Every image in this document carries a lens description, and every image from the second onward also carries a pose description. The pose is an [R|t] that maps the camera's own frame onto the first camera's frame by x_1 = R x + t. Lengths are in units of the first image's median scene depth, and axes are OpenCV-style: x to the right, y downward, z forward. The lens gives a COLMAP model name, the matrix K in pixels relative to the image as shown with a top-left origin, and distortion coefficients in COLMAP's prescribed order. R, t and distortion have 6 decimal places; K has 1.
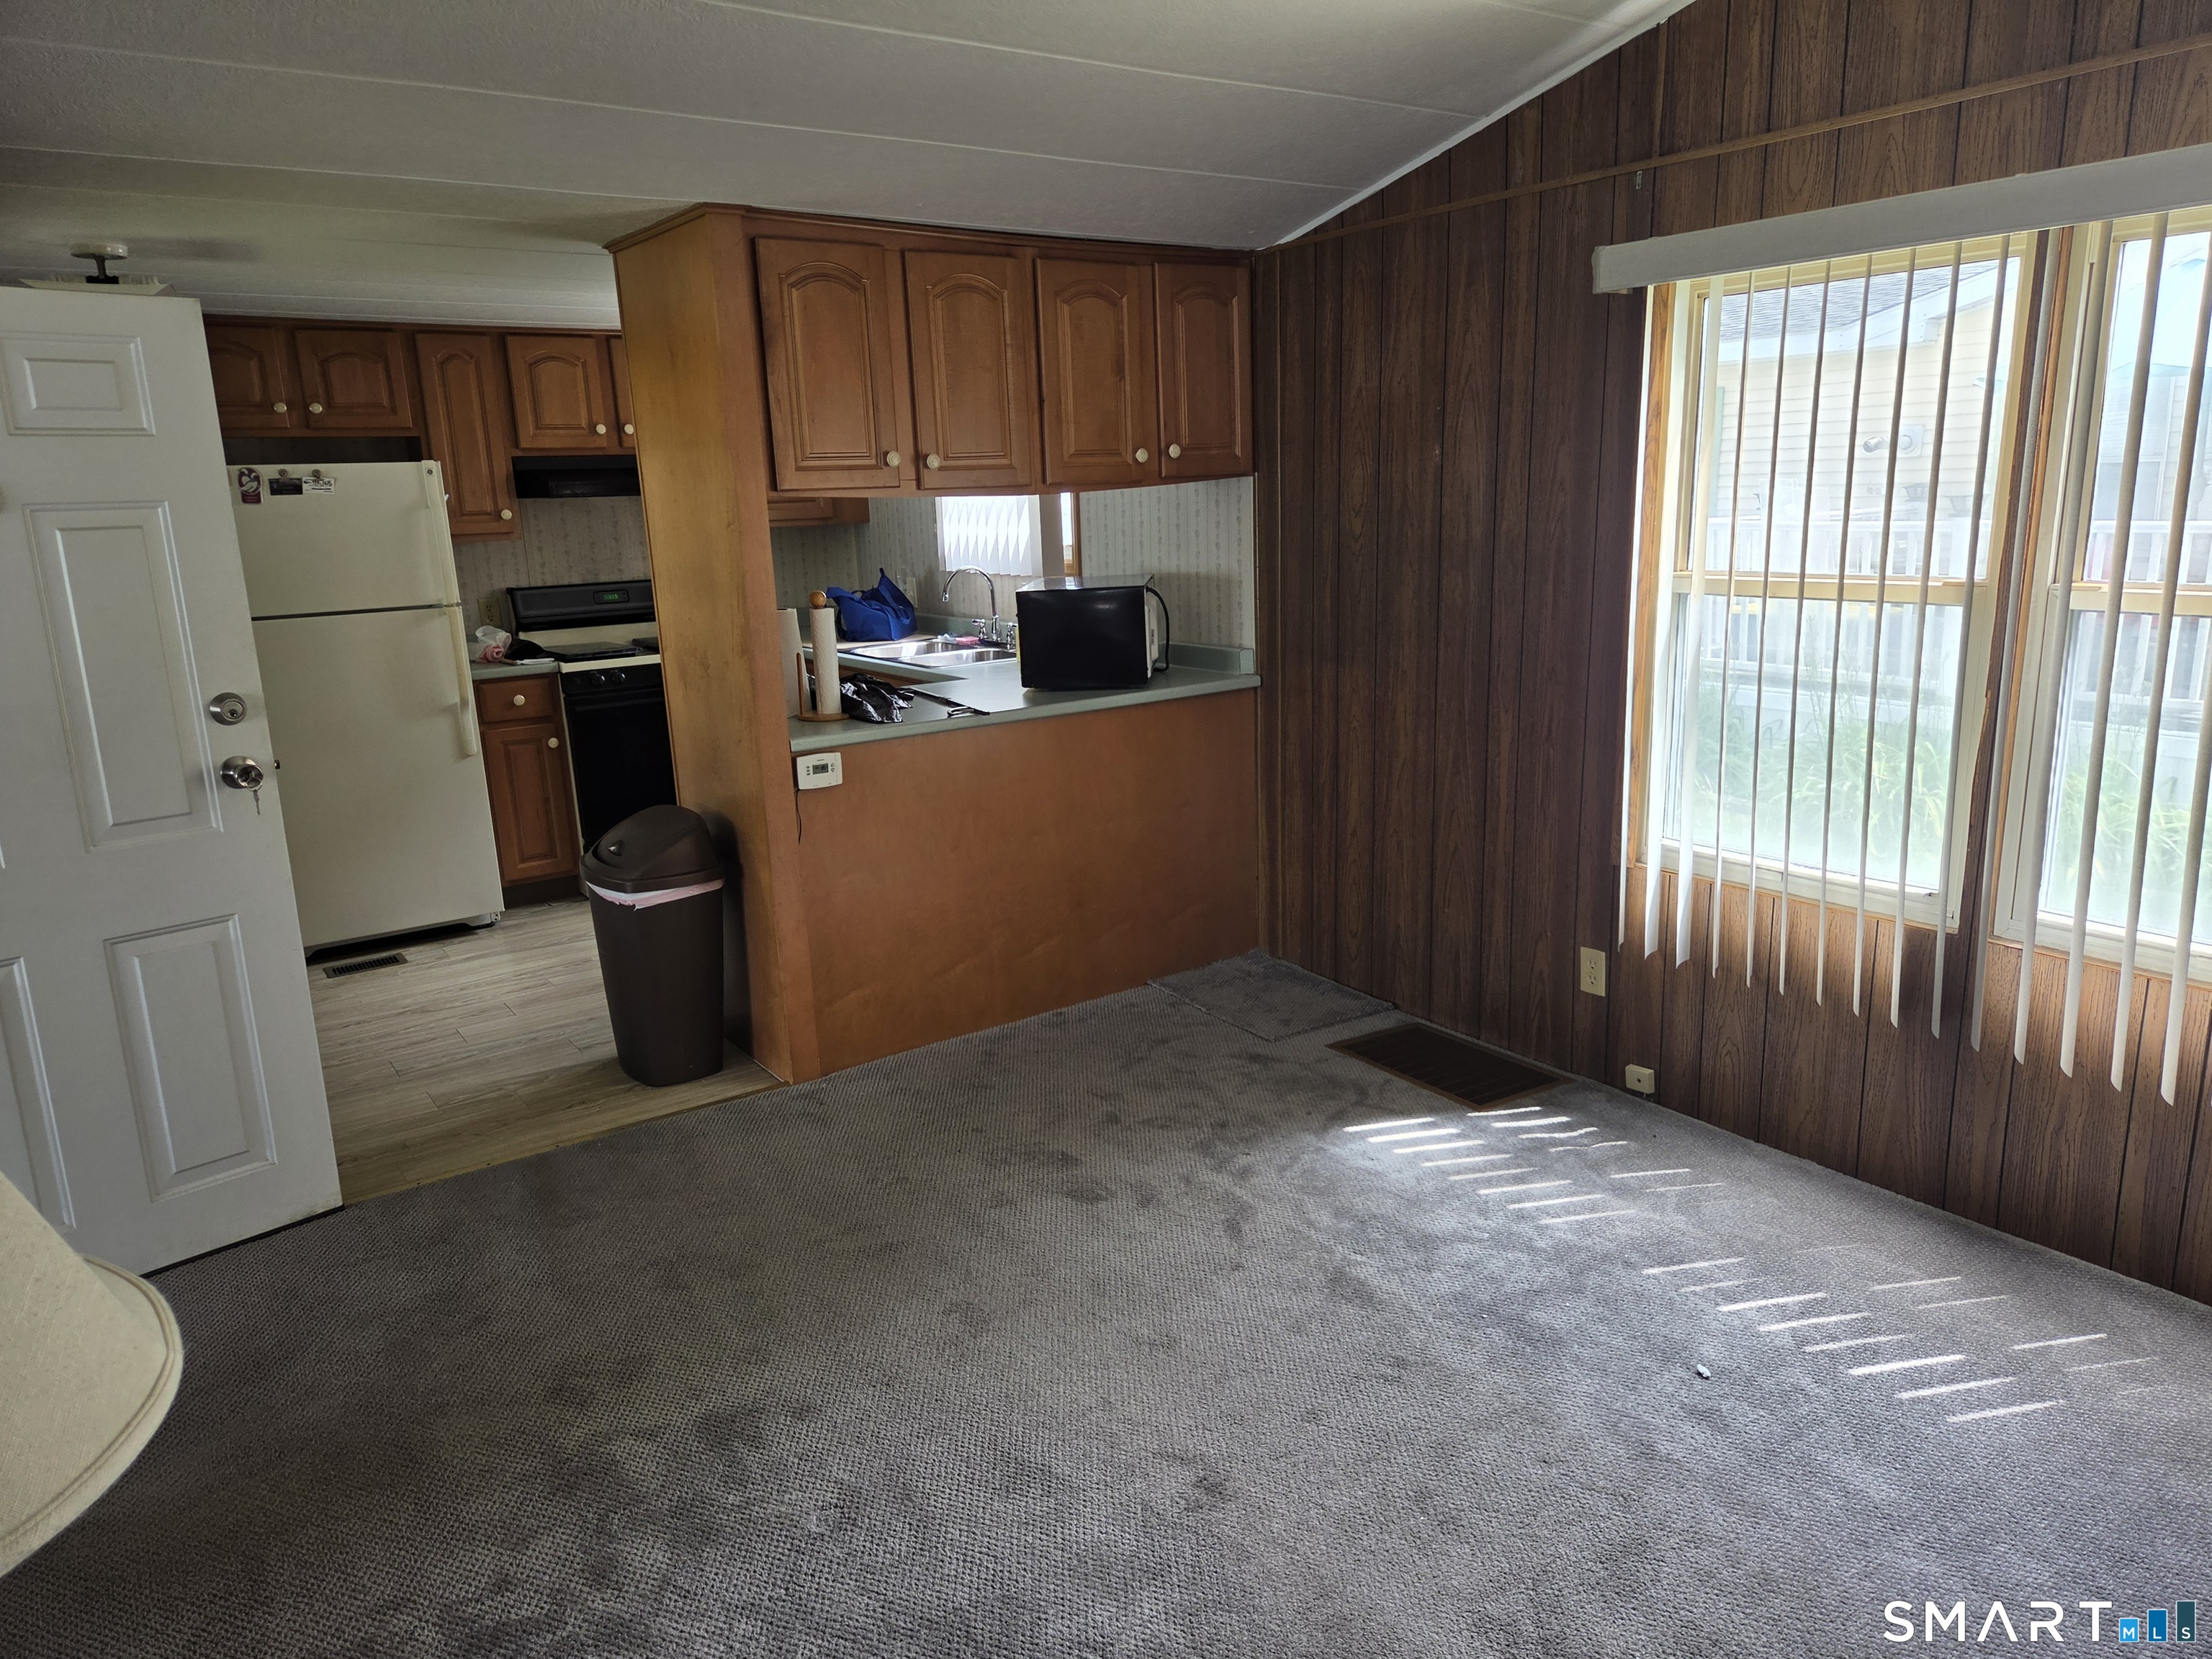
lens RADIAL K [[1494.0, 0, 1115.7], [0, 1494.0, 826.8], [0, 0, 1]] dist [0.028987, -0.004215]
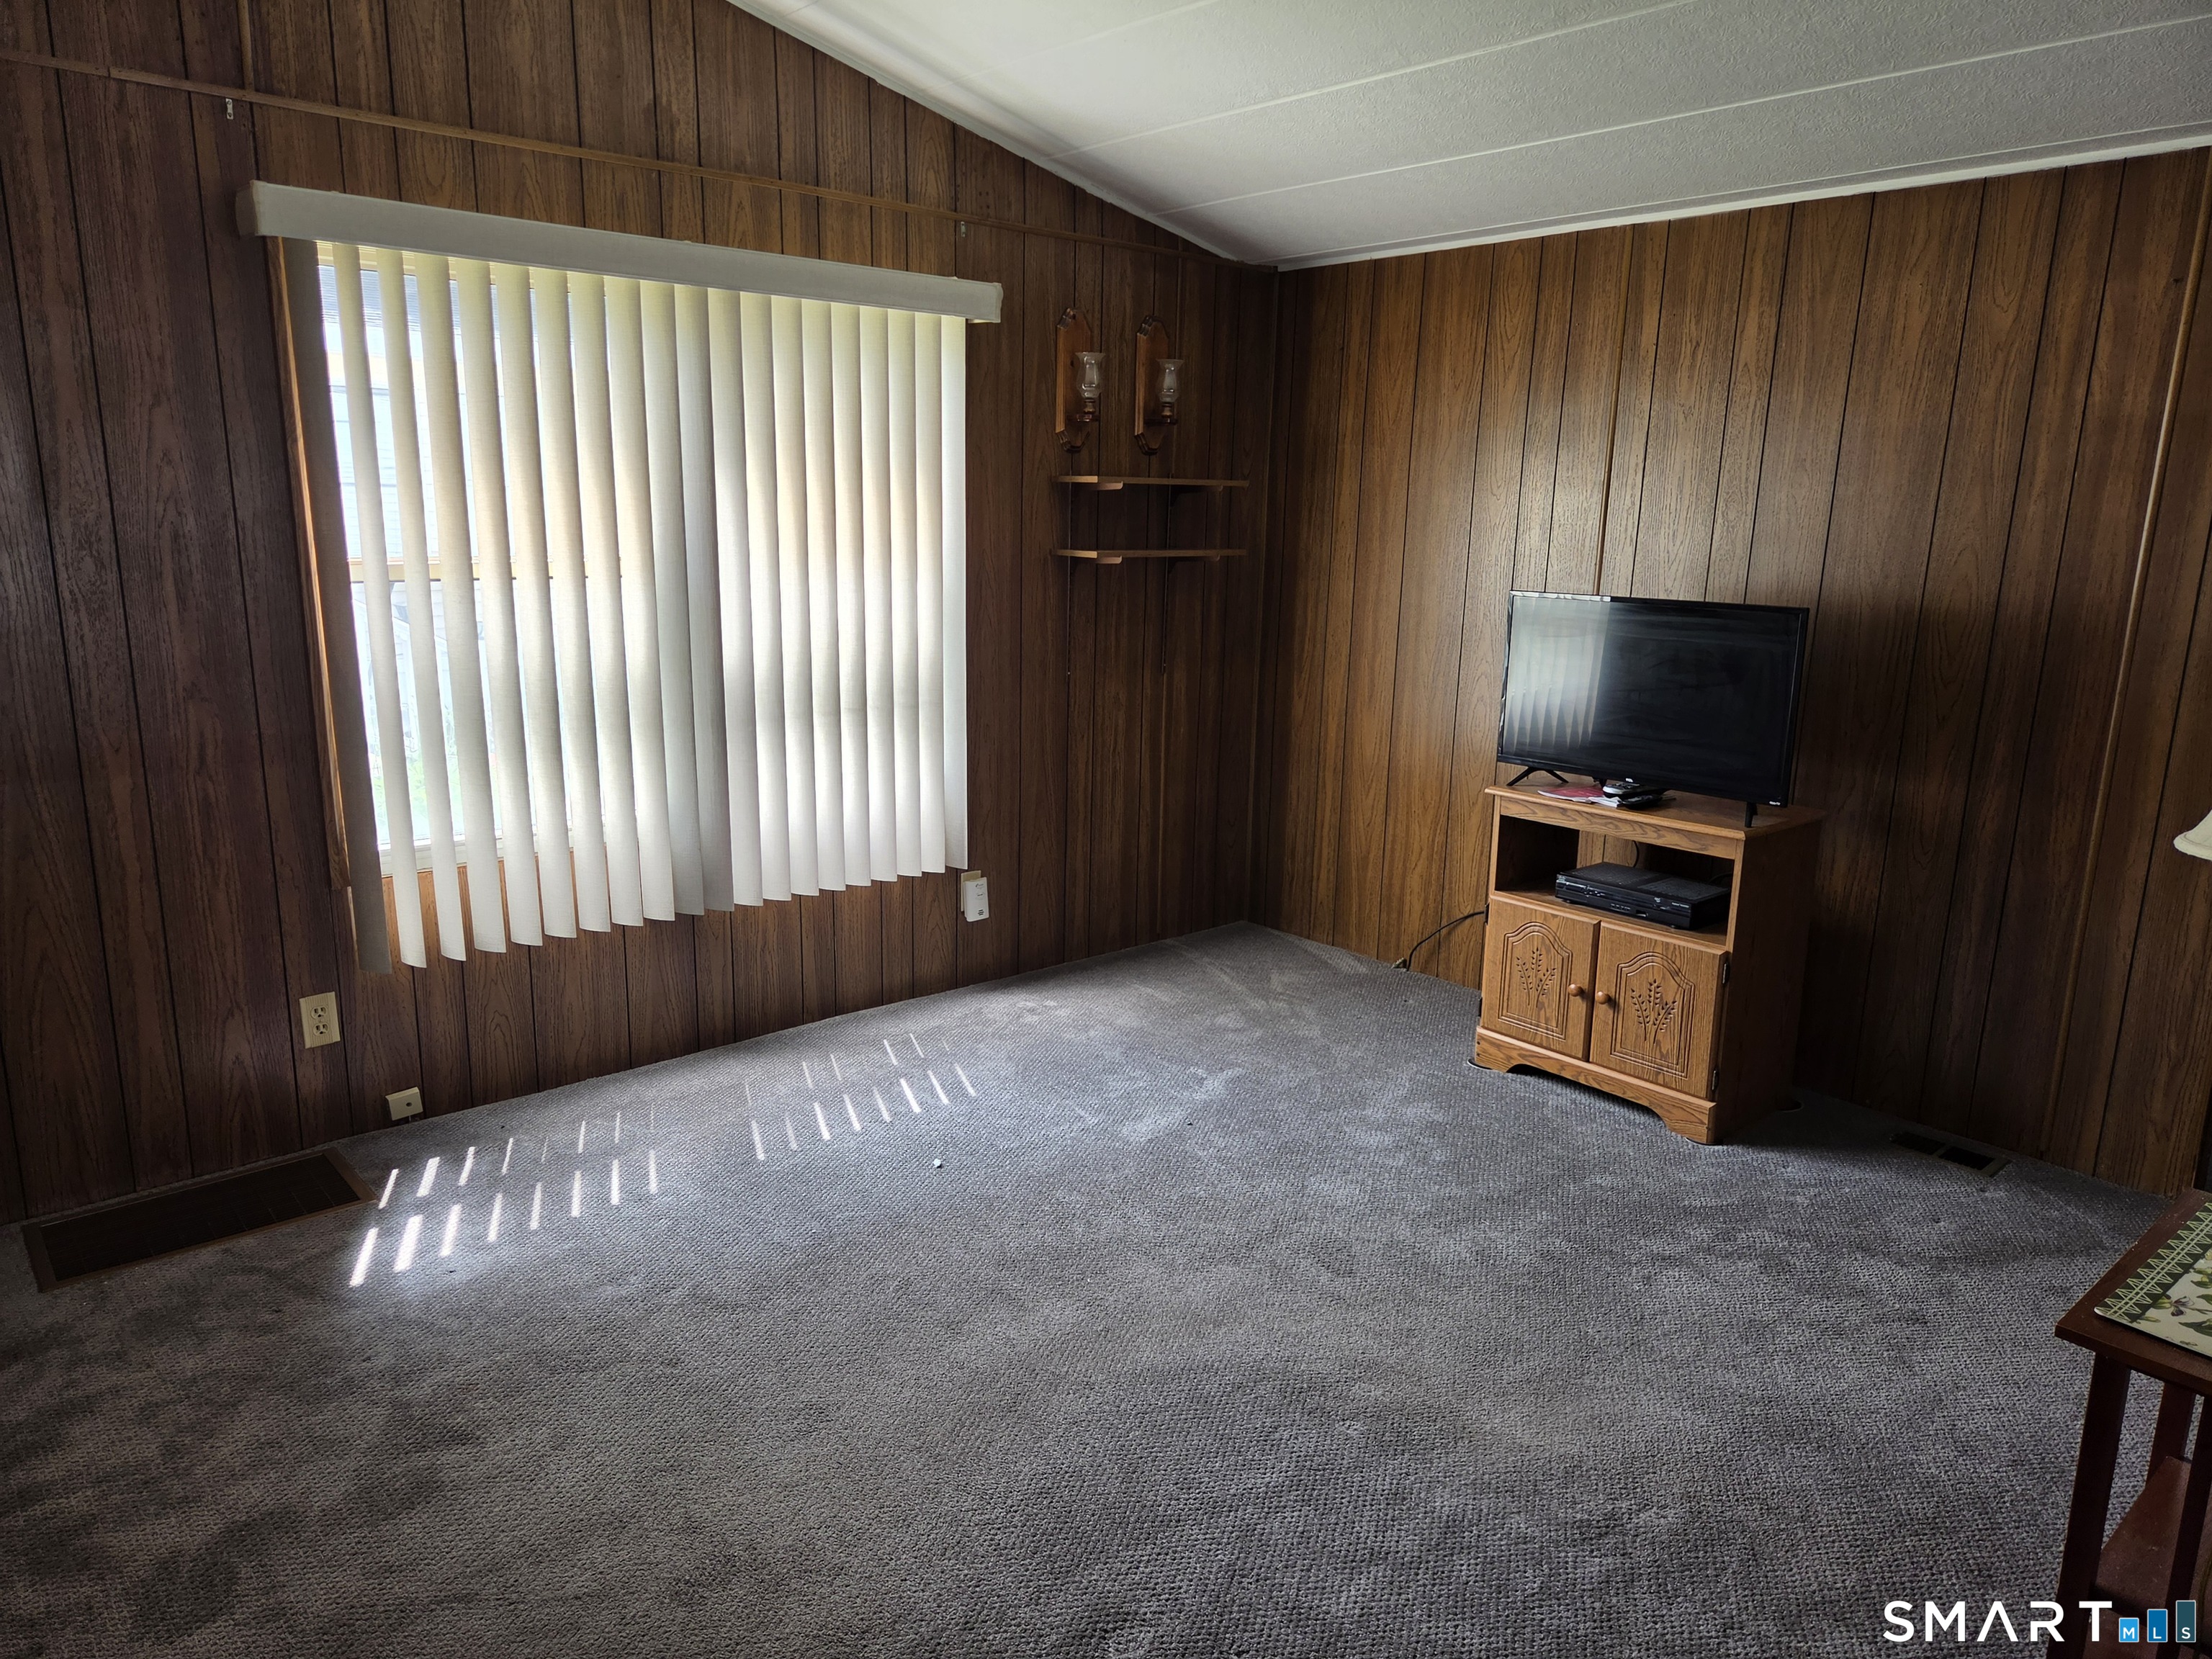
lens RADIAL K [[1494.0, 0, 1103.8], [0, 1494.0, 826.7], [0, 0, 1]] dist [0.028987, -0.004215]
pose [[-0.100871, -0.190058, 0.976577, -0.619536], [0.211636, 0.955019, 0.207722, -0.106130], [-0.972129, 0.227632, -0.056110, 0.637929]]
